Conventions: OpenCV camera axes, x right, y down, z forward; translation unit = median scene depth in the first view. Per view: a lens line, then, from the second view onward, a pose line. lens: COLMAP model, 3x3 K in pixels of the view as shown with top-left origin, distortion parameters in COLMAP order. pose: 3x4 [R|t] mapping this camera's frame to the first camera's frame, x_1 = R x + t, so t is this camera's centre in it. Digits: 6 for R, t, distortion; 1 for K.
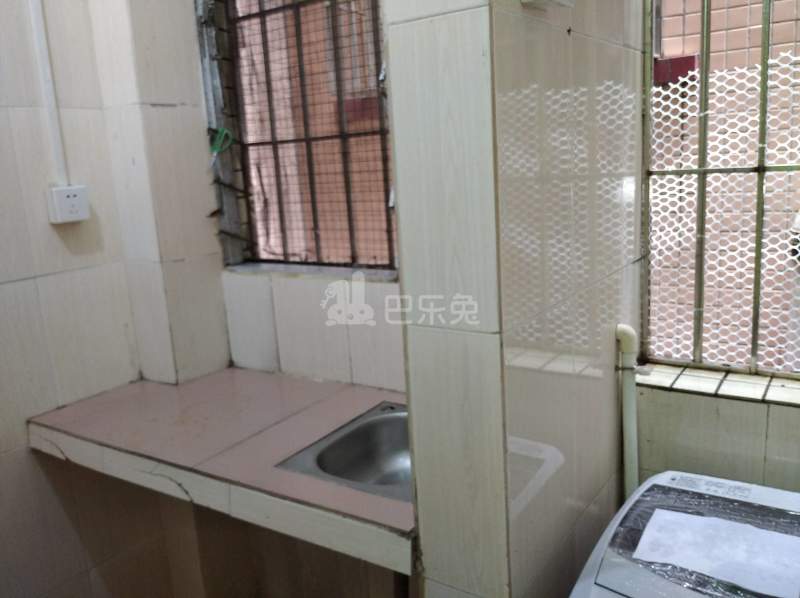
lens RADIAL K [[673.5, 0, 400.0], [0, 673.5, 299.0], [0, 0, 1]] dist [0.085805, -0.155324]
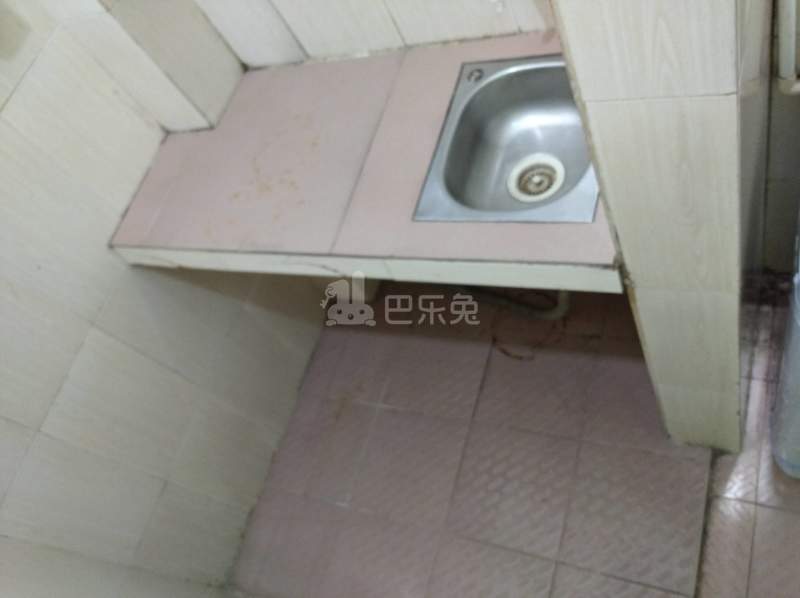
lens RADIAL K [[673.5, 0, 400.0], [0, 673.5, 299.0], [0, 0, 1]] dist [0.085805, -0.155324]
pose [[0.903786, -0.403102, -0.143805, -0.086501], [0.392833, 0.647968, 0.652549, -0.222340], [-0.169863, -0.646255, 0.743976, 0.199370]]
